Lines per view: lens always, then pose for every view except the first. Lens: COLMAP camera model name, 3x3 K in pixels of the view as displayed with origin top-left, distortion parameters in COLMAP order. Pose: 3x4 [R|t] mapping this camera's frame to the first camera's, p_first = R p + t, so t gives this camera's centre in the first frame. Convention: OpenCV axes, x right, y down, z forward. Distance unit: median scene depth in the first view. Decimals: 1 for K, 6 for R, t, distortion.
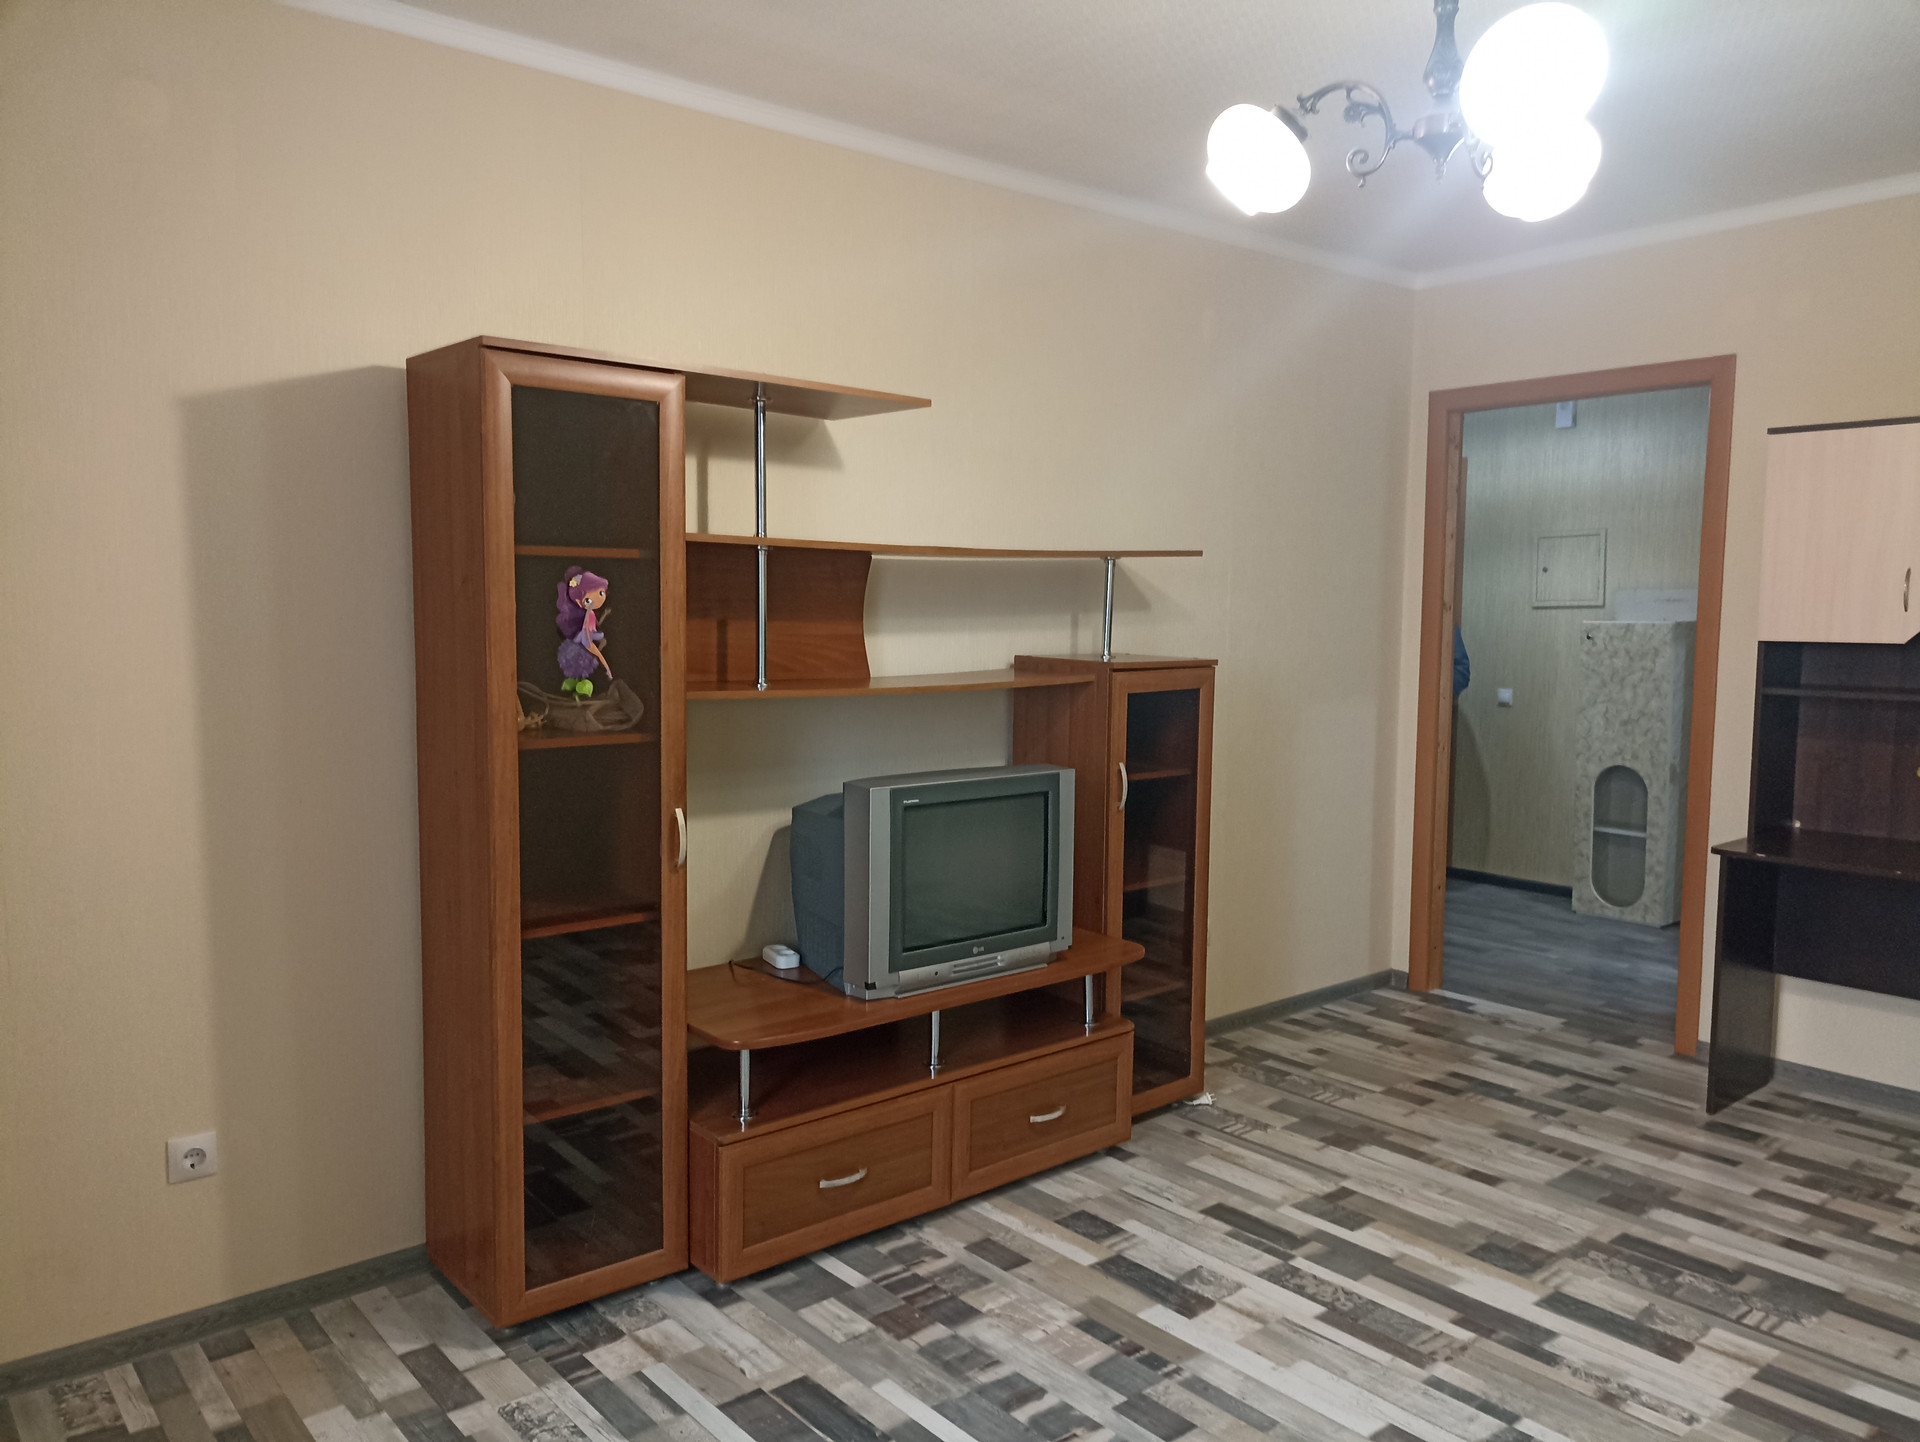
lens RADIAL K [[1407.5, 0, 963.7], [0, 1407.5, 729.4], [0, 0, 1]] dist [0.039909, -0.044545]
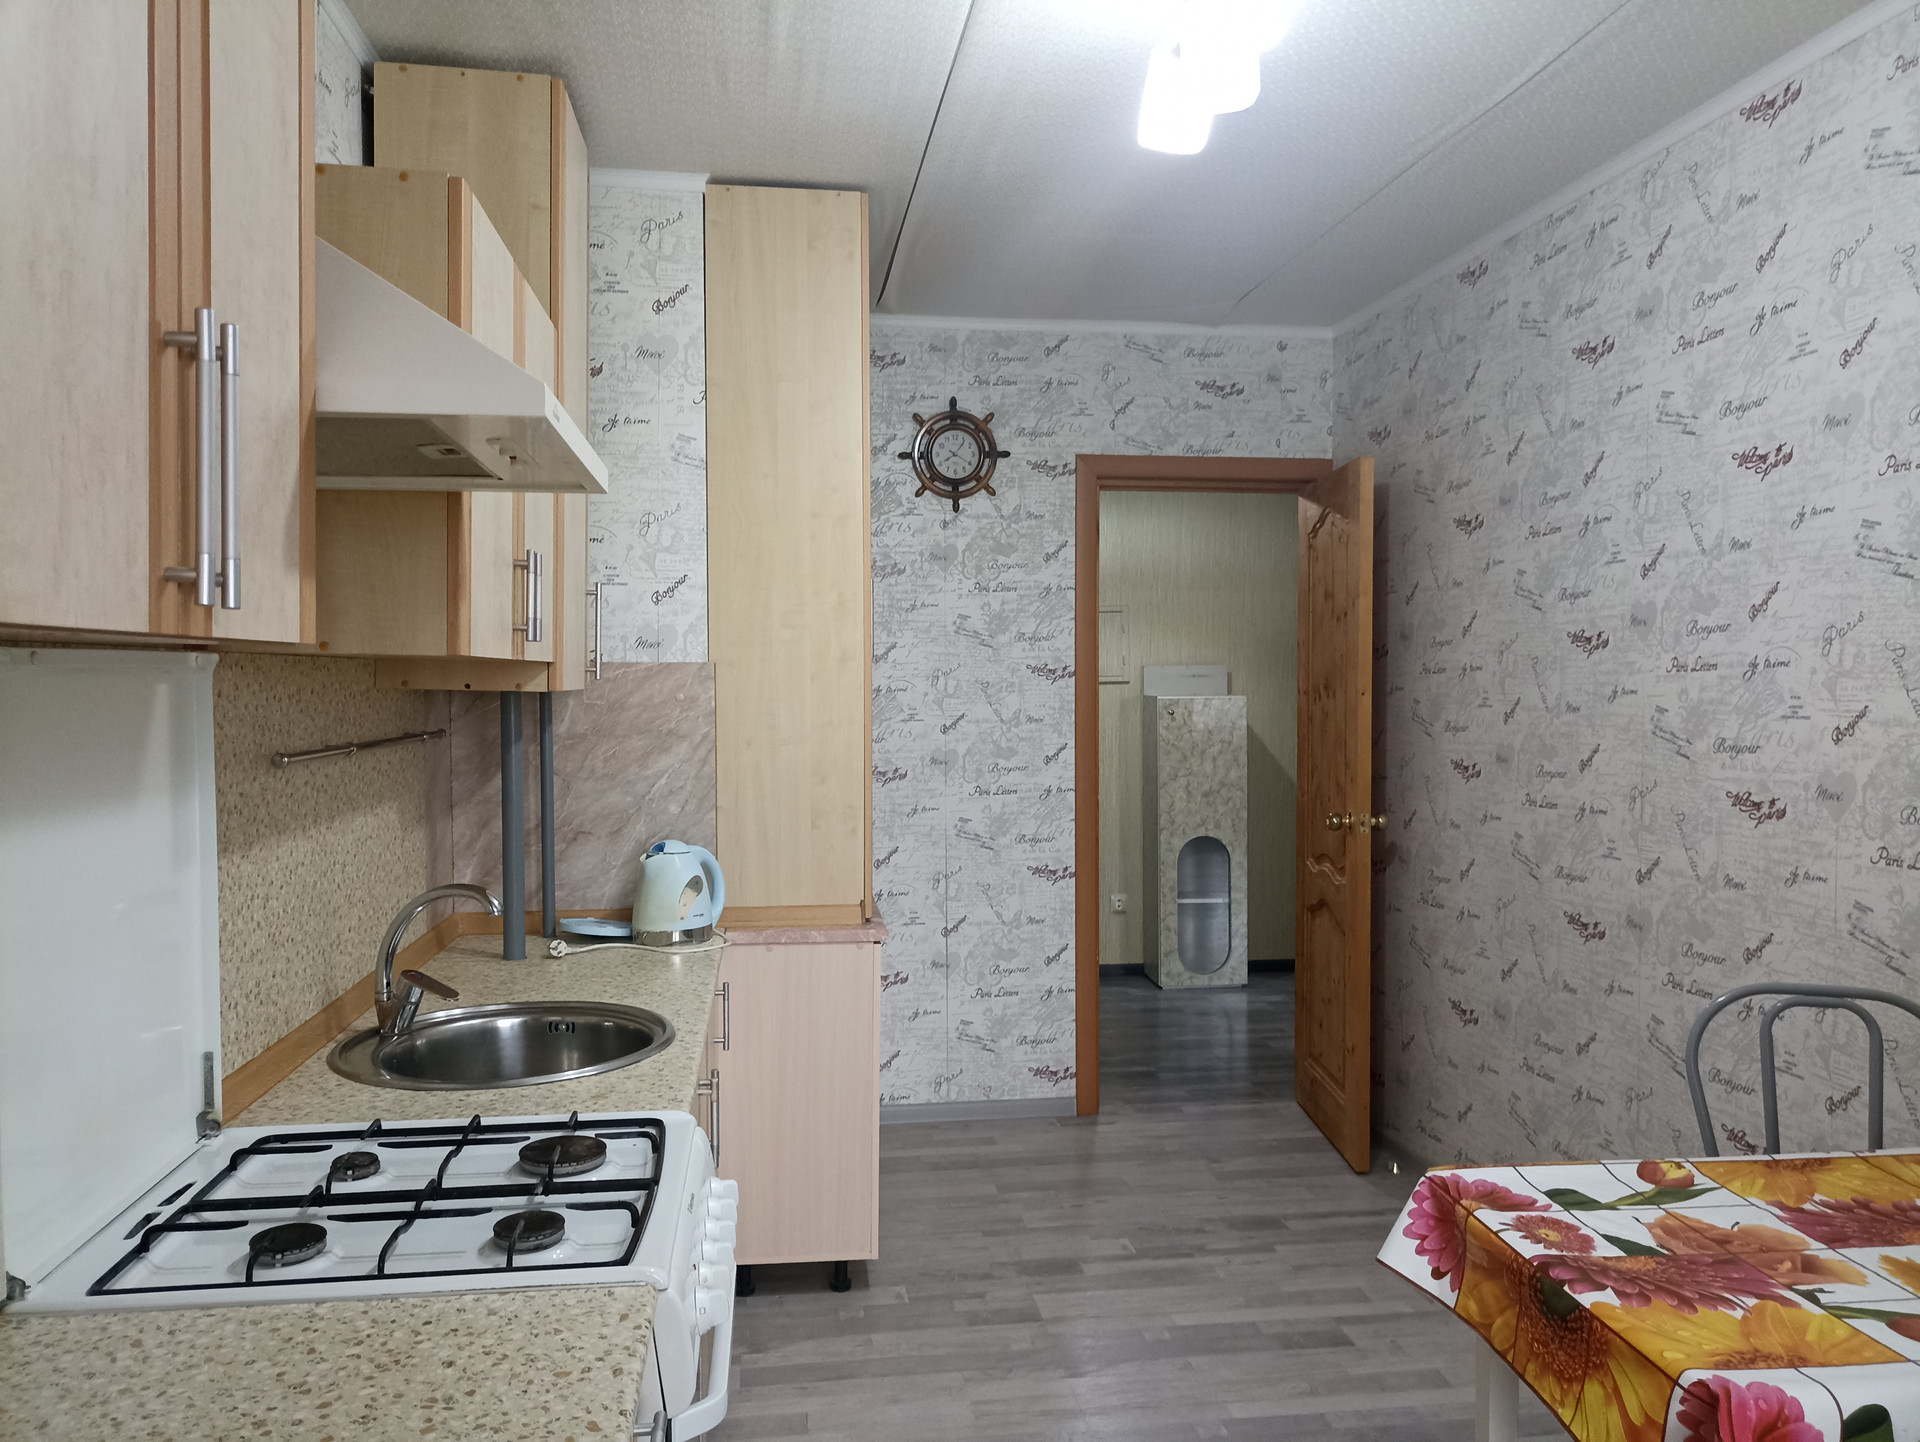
lens RADIAL K [[1407.5, 0, 963.7], [0, 1407.5, 729.4], [0, 0, 1]] dist [0.039909, -0.044545]
pose [[0.524075, -0.032473, 0.851053, -0.497232], [0.082759, 0.996486, -0.012940, -0.052956], [-0.847642, 0.077214, 0.524920, 0.606231]]
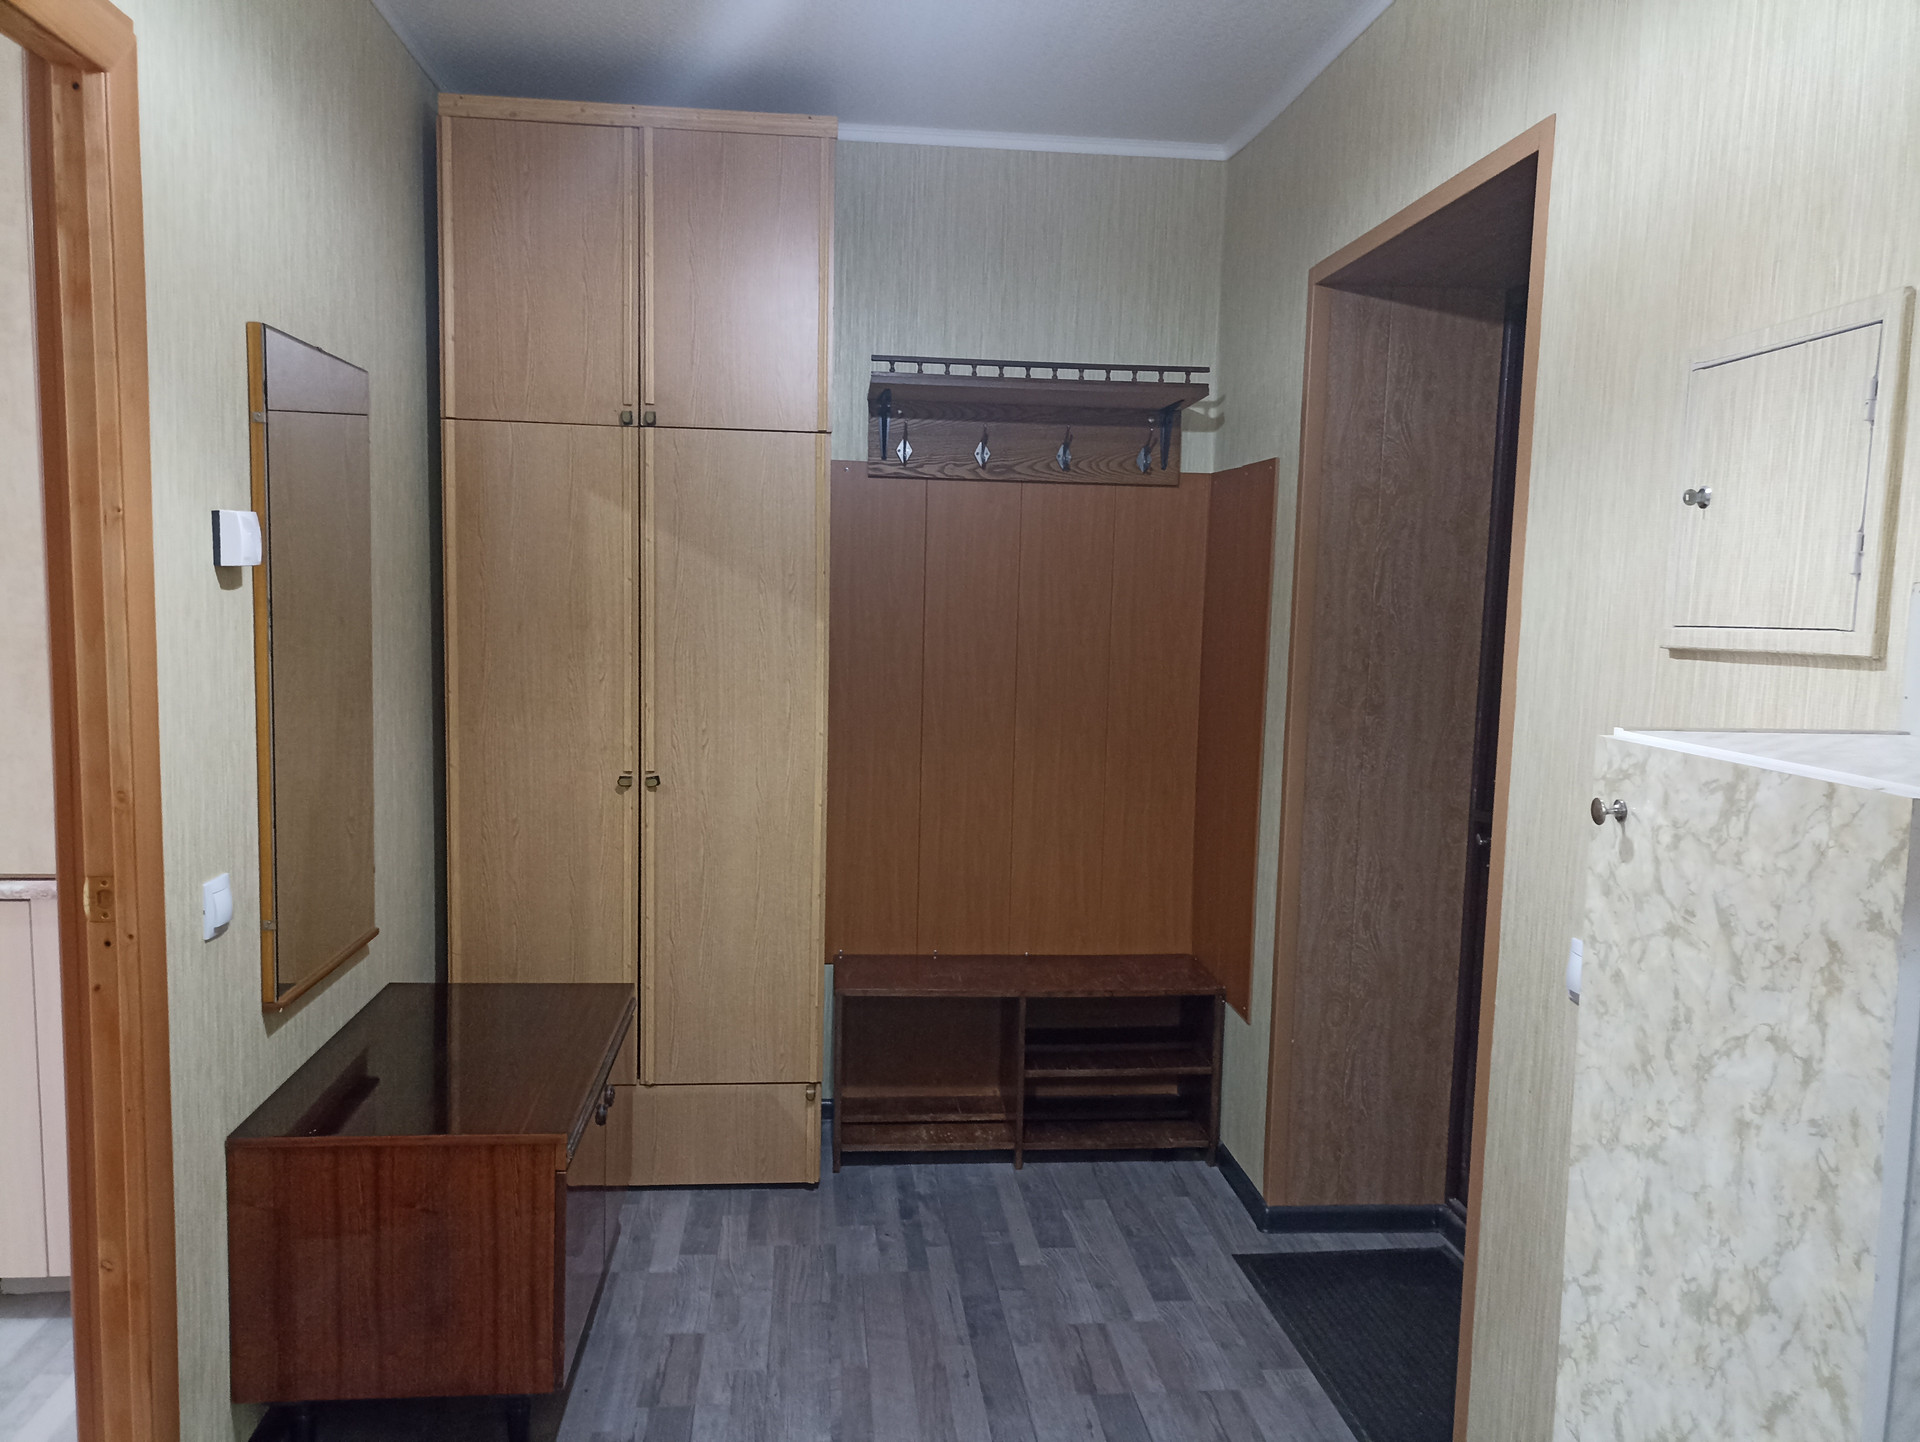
lens RADIAL K [[1407.5, 0, 963.7], [0, 1407.5, 729.4], [0, 0, 1]] dist [0.039909, -0.044545]
pose [[0.830033, 0.071276, -0.553141, 0.483047], [-0.072010, 0.997194, 0.020439, -0.075440], [0.553046, 0.022867, 0.832837, 0.790935]]
